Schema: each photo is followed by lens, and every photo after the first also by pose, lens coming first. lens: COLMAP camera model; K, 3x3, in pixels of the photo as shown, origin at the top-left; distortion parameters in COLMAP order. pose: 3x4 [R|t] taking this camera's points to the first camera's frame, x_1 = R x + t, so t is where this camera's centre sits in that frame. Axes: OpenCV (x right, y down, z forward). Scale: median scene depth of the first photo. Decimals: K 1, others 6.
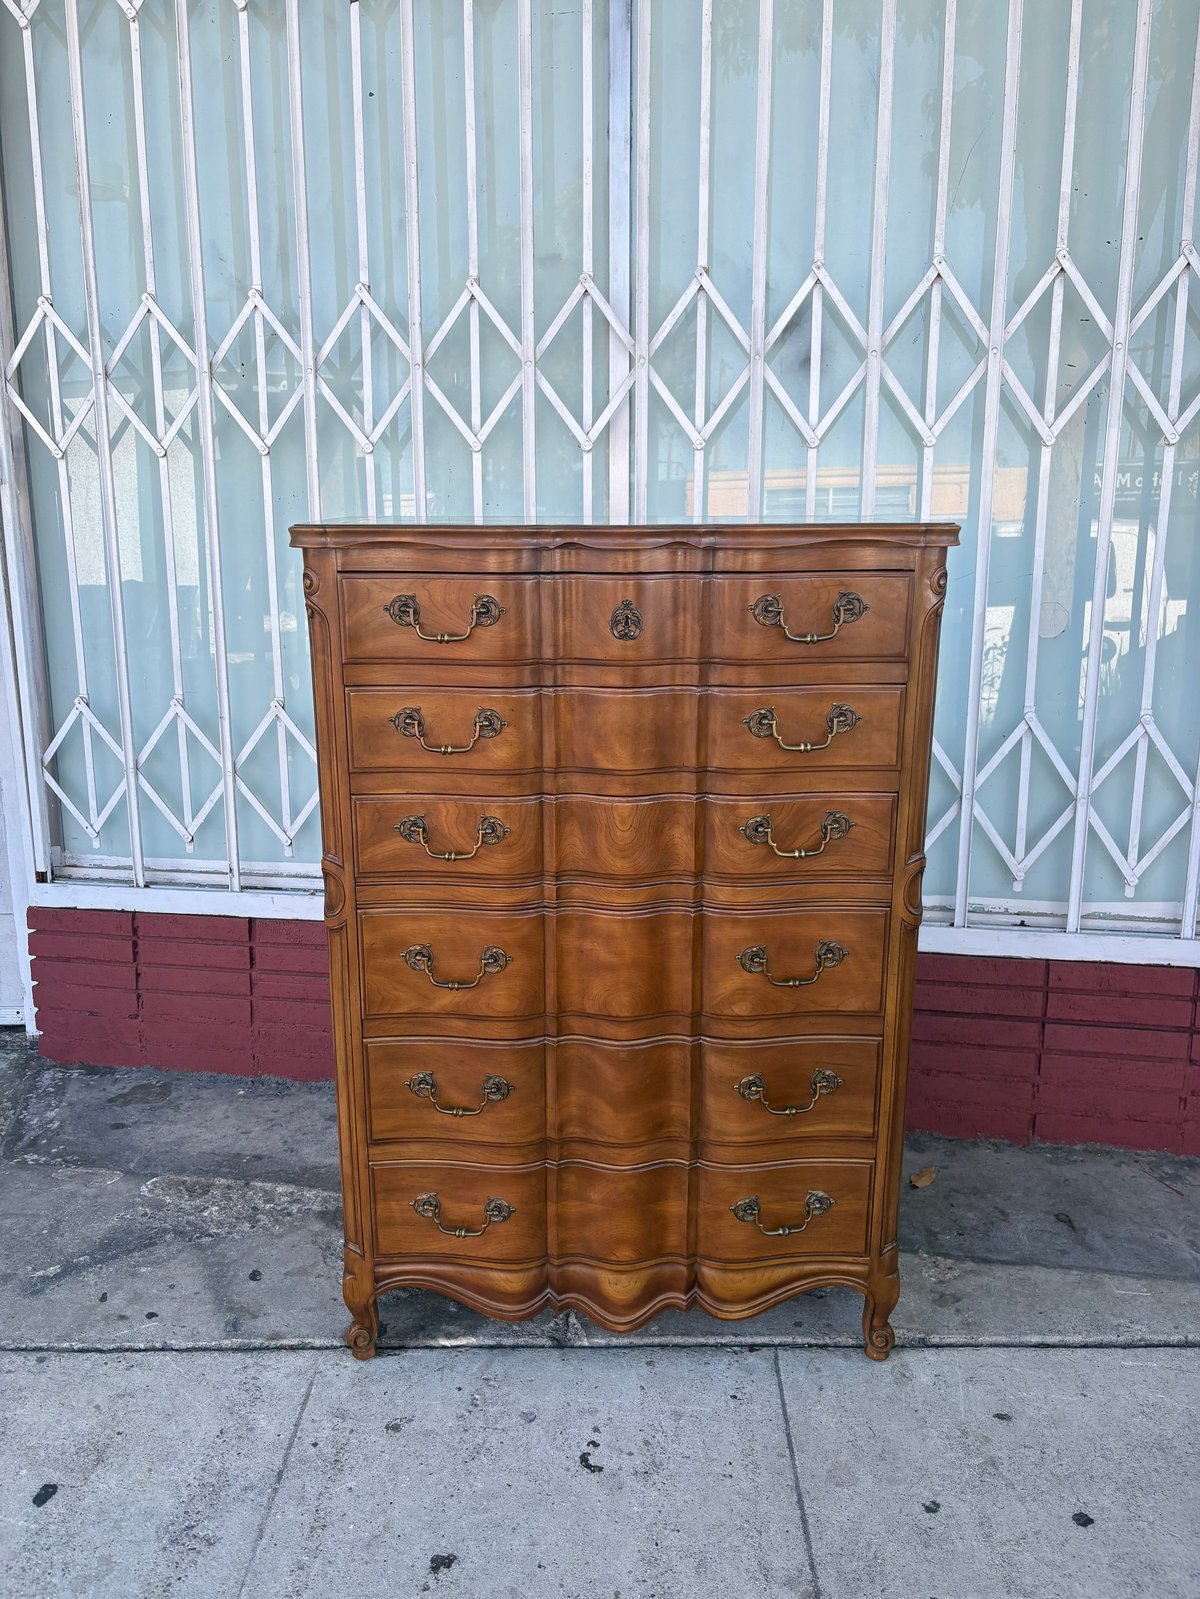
lens RADIAL K [[1187.2, 0, 601.6], [0, 1187.2, 842.4], [0, 0, 1]] dist [0.061713, -0.080359]
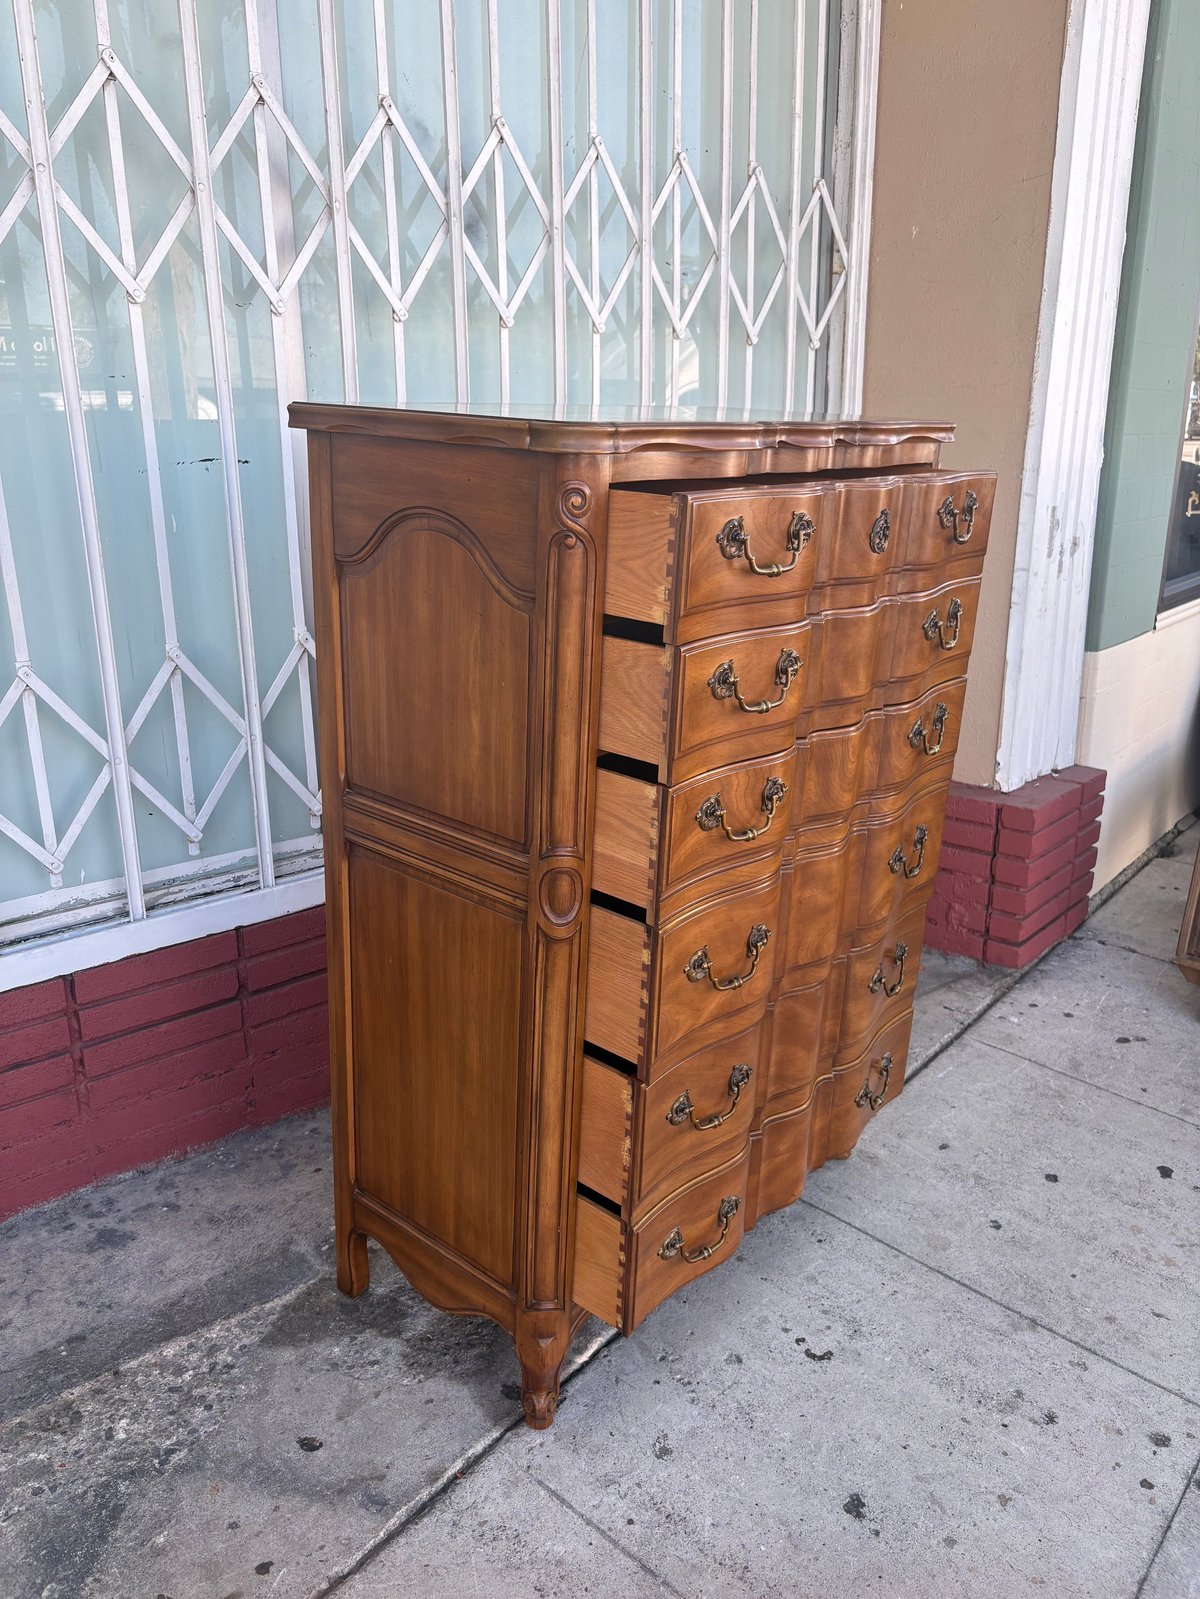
lens RADIAL K [[1114.2, 0, 599.7], [0, 1114.2, 922.7], [0, 0, 1]] dist [0.015574, -0.000264]
pose [[0.653929, -0.316399, 0.687217, -0.500030], [0.176620, 0.947096, 0.267984, -0.106014], [-0.735650, -0.053866, 0.675216, 0.352568]]
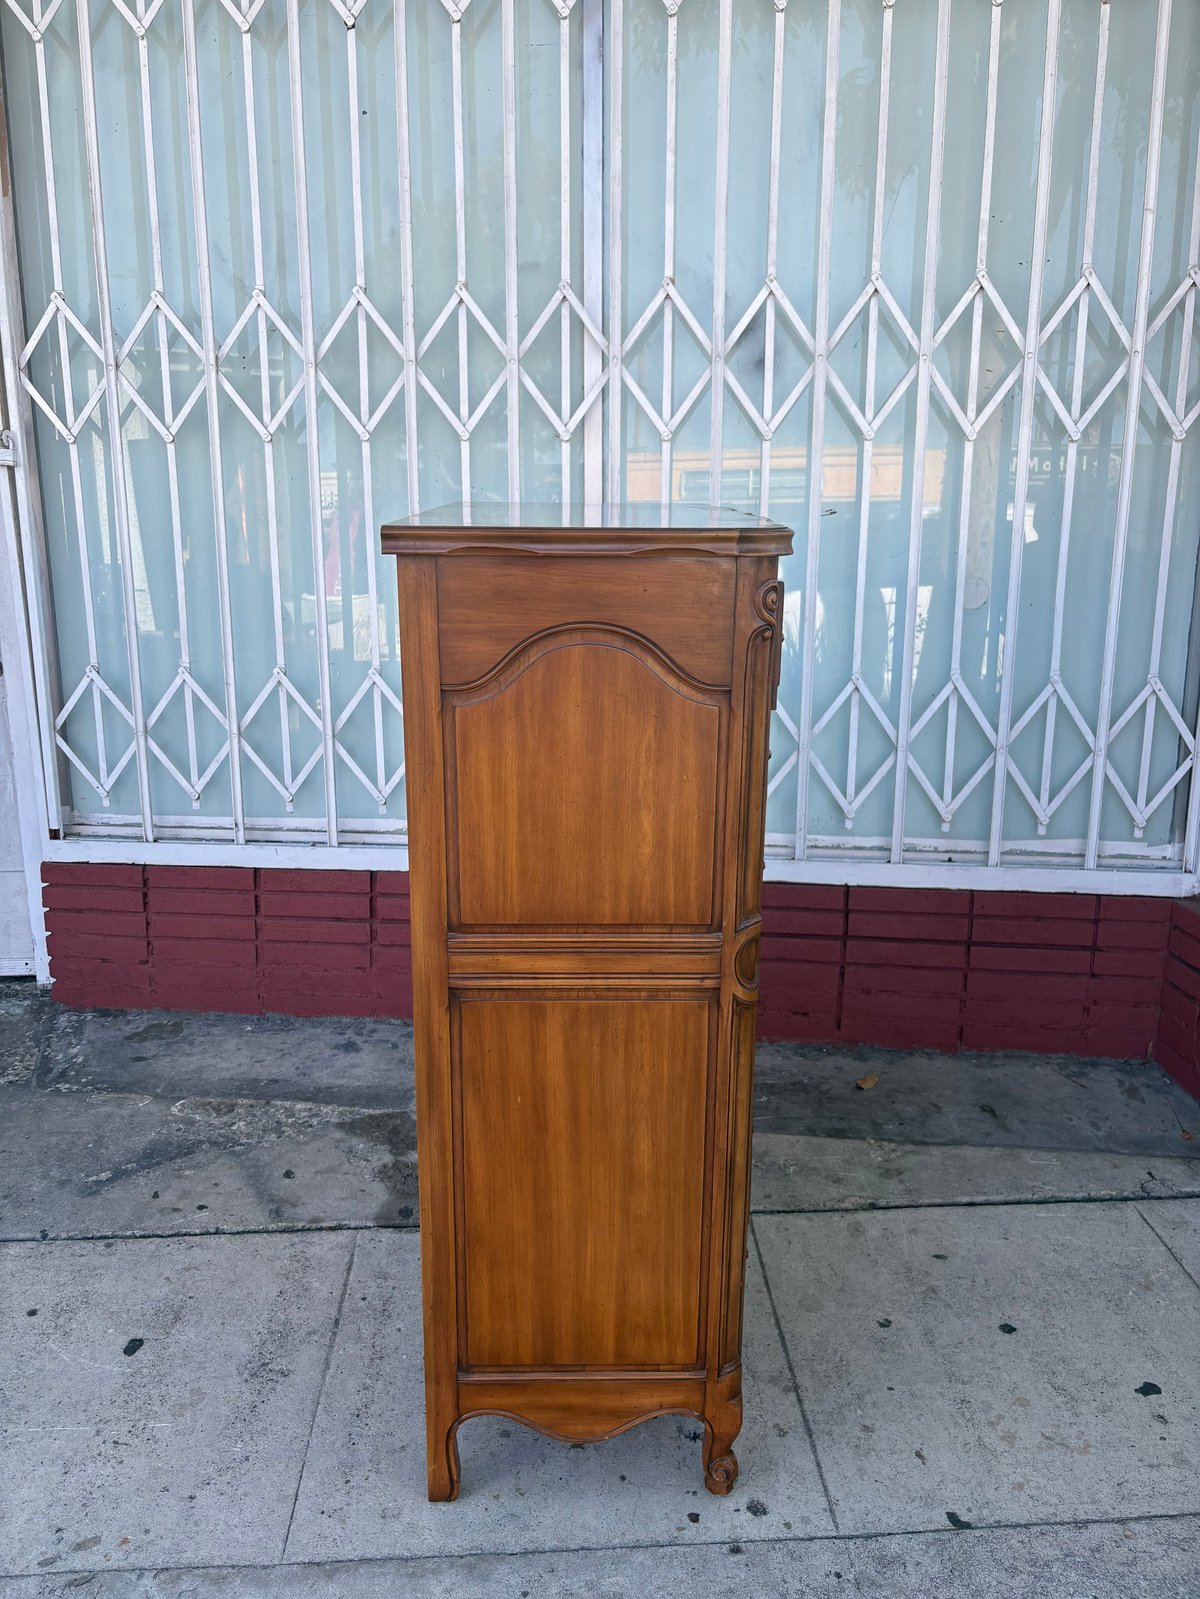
lens RADIAL K [[1187.2, 0, 601.6], [0, 1187.2, 842.4], [0, 0, 1]] dist [0.061713, -0.080359]
pose [[0.998004, -0.013685, 0.061643, -0.053921], [0.012649, 0.999773, 0.017165, 0.029546], [-0.061864, -0.016351, 0.997951, -0.124873]]
